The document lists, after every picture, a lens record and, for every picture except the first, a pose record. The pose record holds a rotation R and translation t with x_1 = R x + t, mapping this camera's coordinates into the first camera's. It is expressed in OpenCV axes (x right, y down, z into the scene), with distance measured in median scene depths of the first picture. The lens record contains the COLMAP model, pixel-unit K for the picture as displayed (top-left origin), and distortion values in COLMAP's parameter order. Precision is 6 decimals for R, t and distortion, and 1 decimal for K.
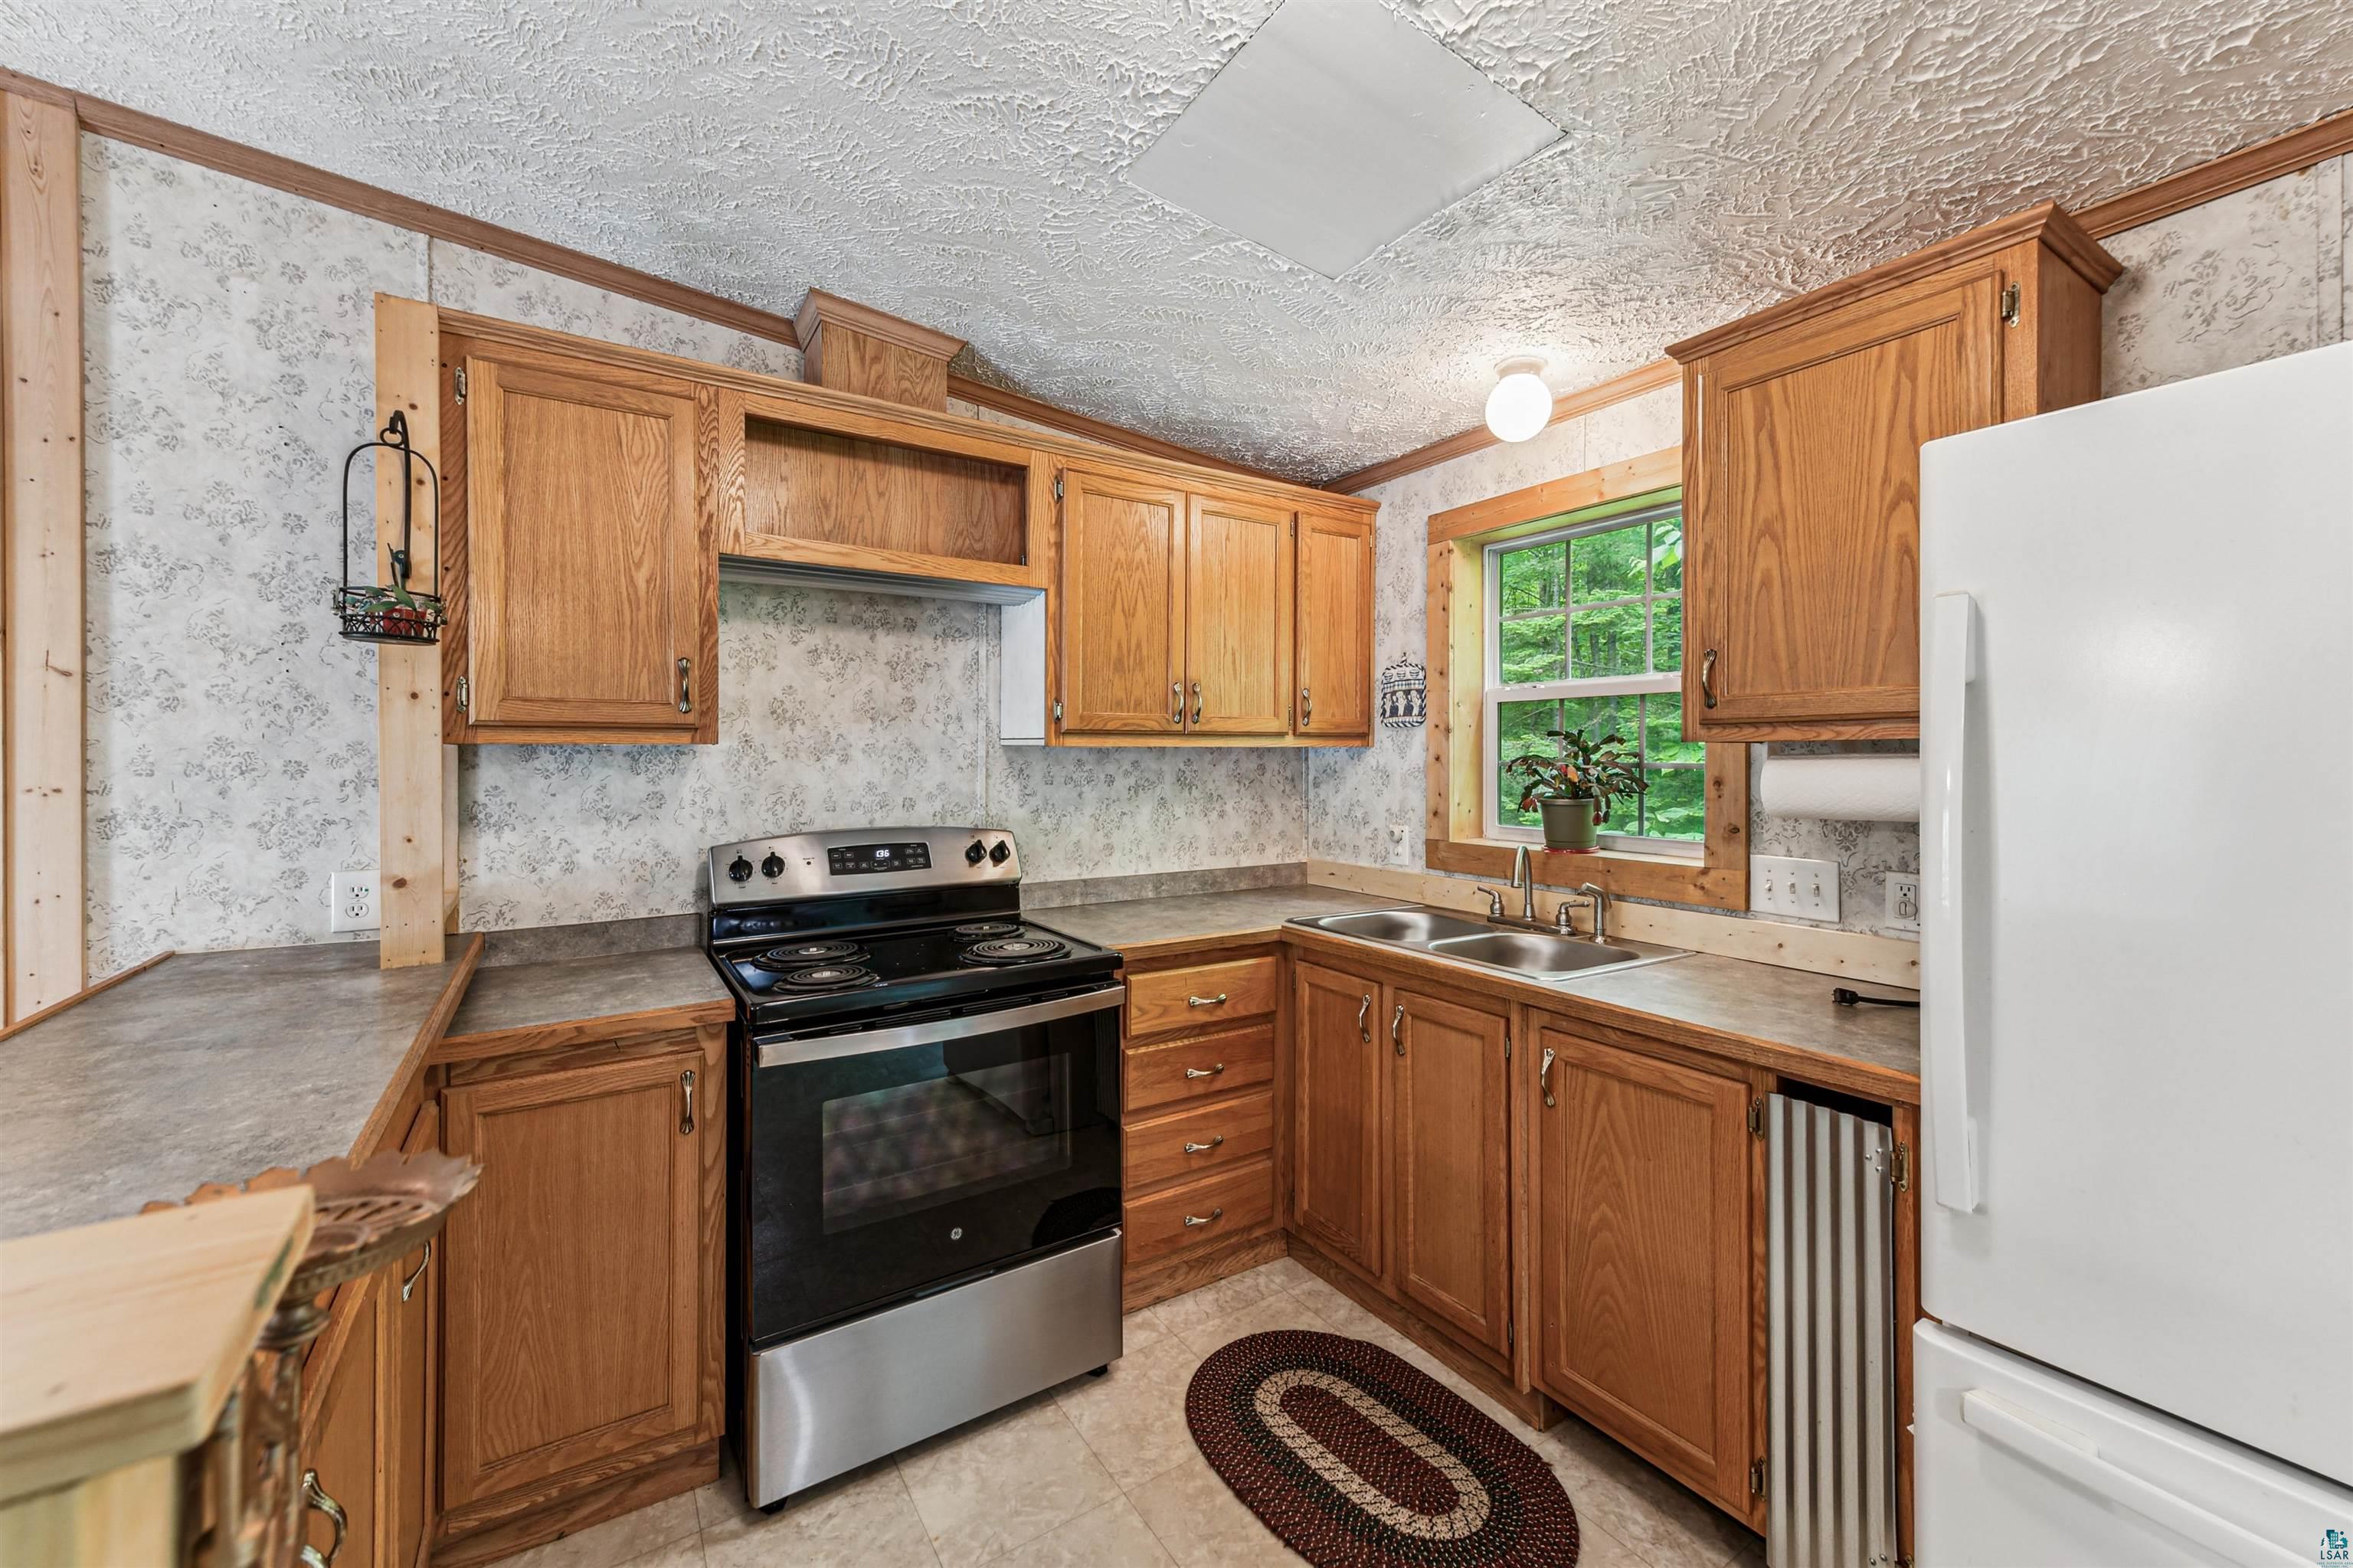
lens RADIAL K [[925.6, 0, 1176.7], [0, 925.6, 755.0], [0, 0, 1]] dist [0.007938, -0.001597]
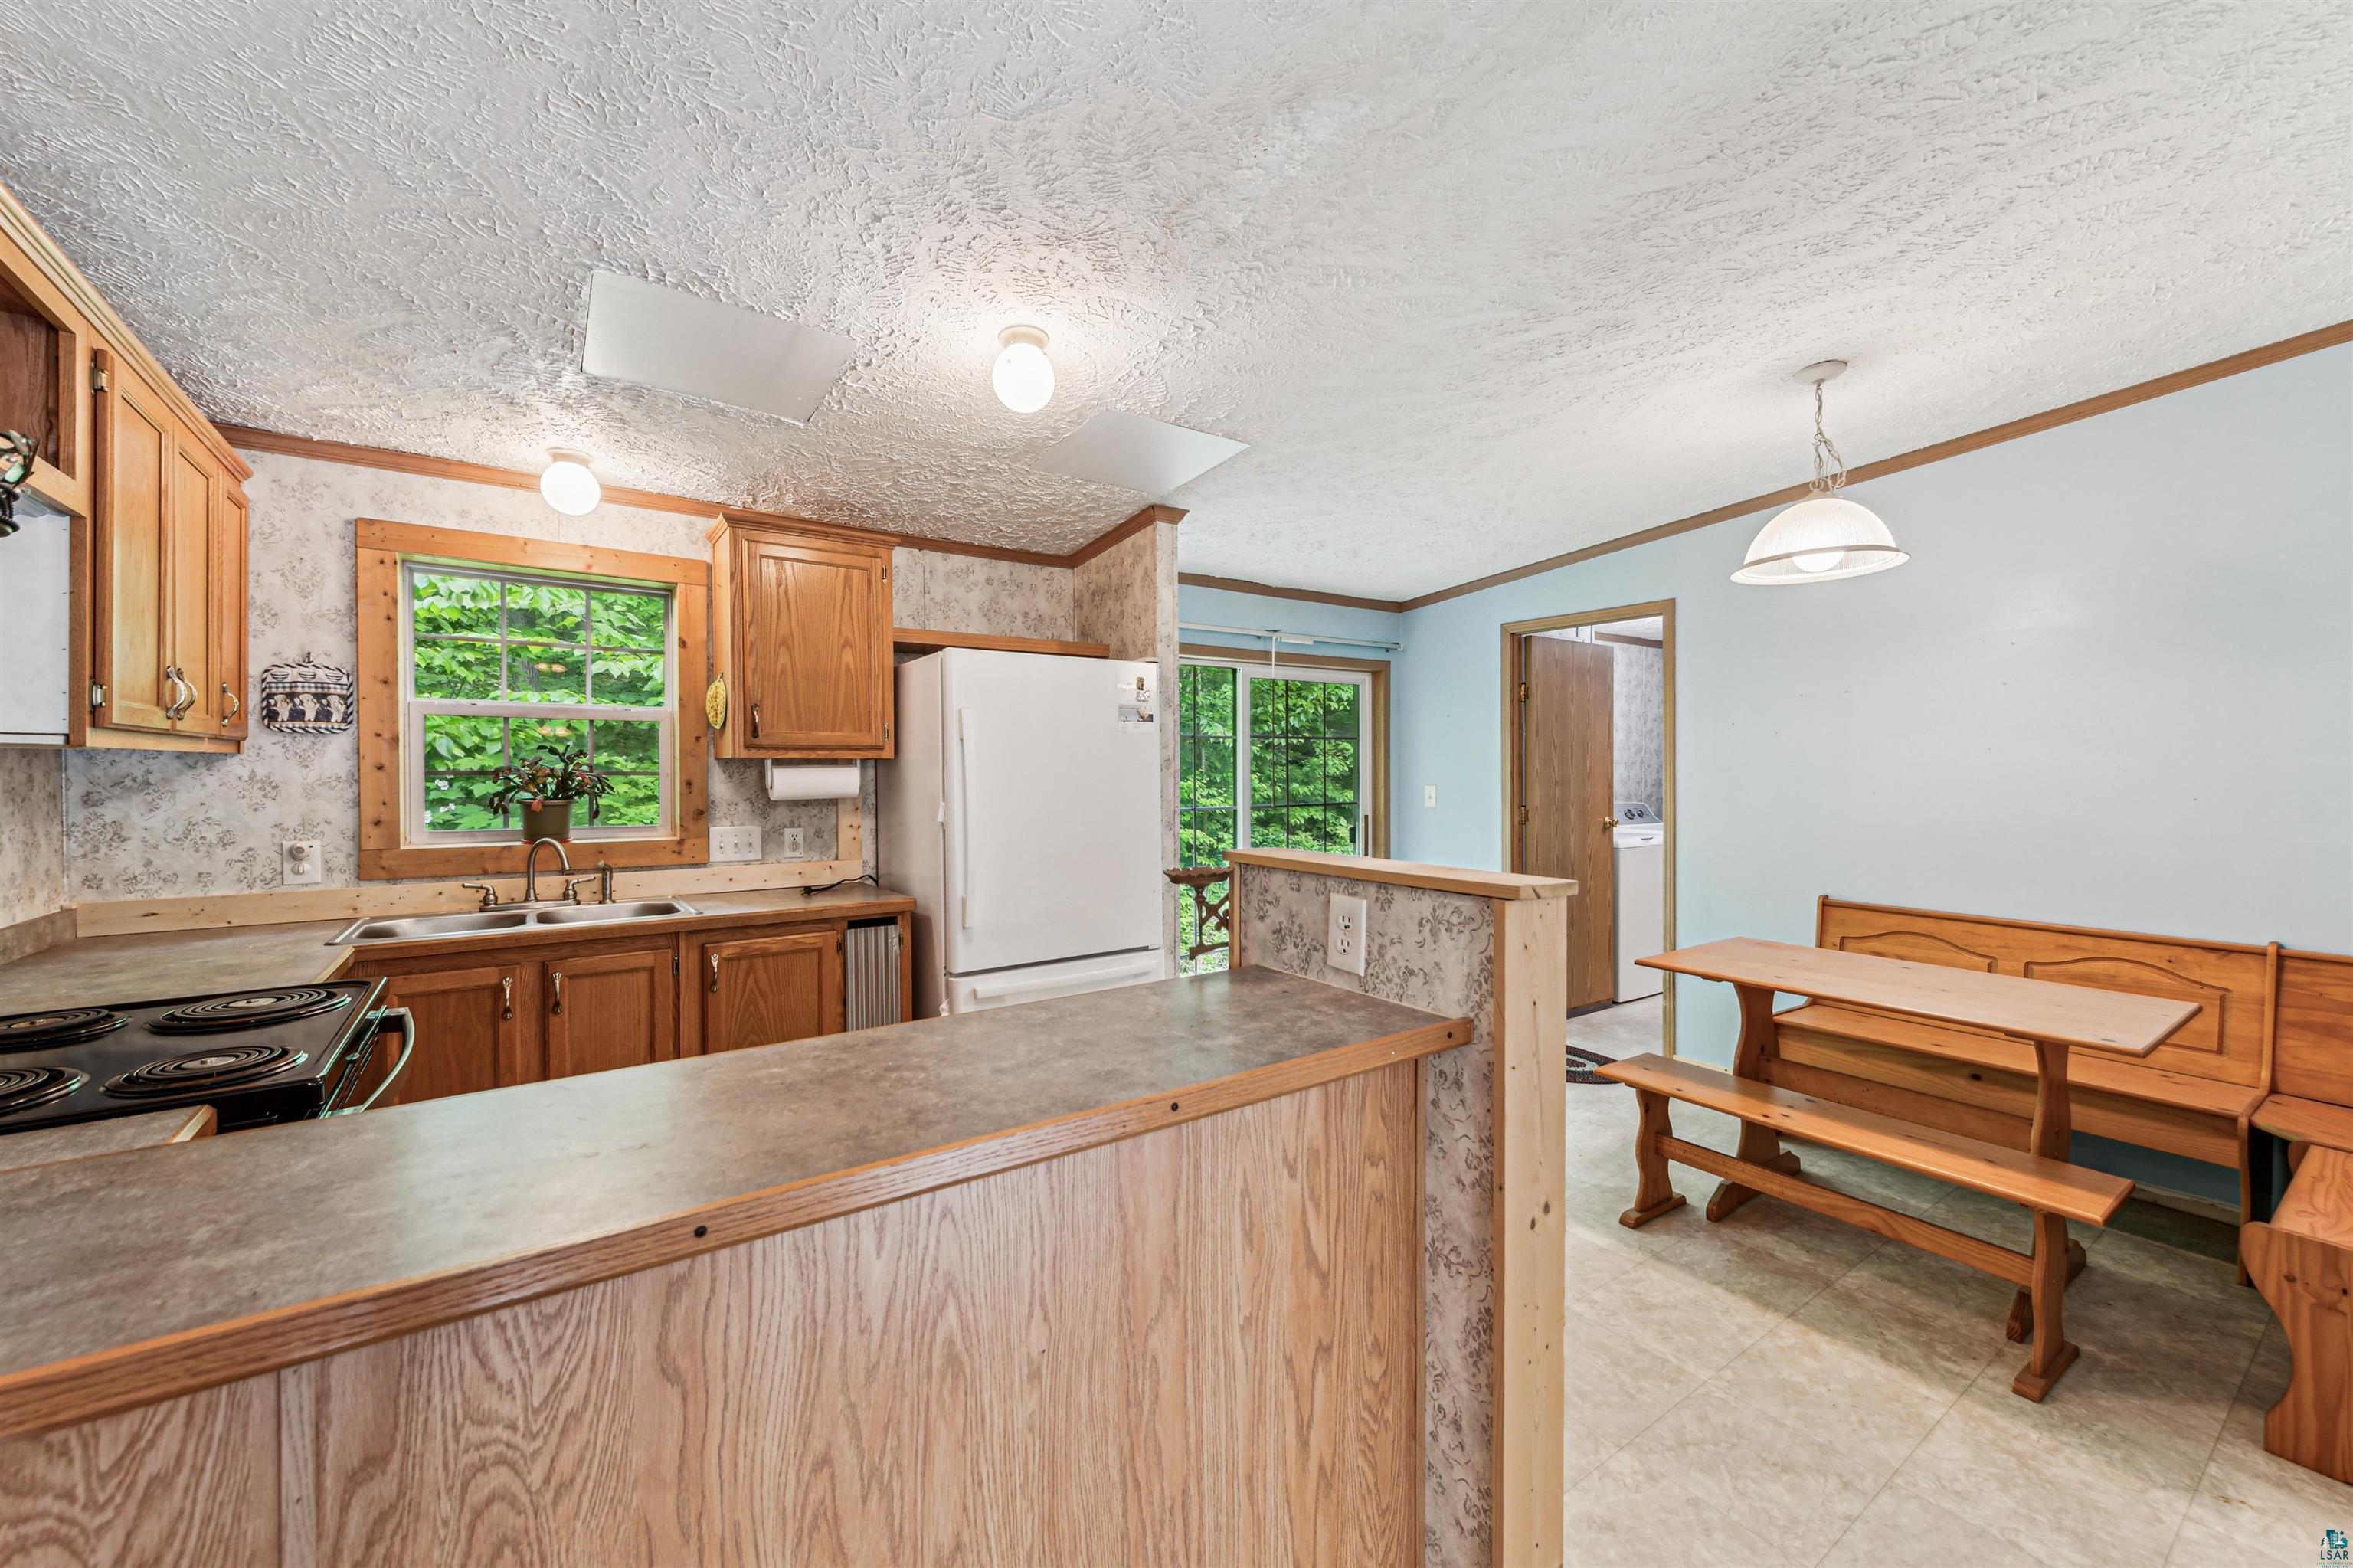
lens RADIAL K [[925.6, 0, 1168.5], [0, 925.6, 782.4], [0, 0, 1]] dist [0.007938, -0.001597]
pose [[-0.036186, -0.008617, 0.999308, -0.746873], [-0.000975, 0.999963, 0.008588, 0.010326], [-0.999345, -0.000663, -0.036193, 0.191677]]
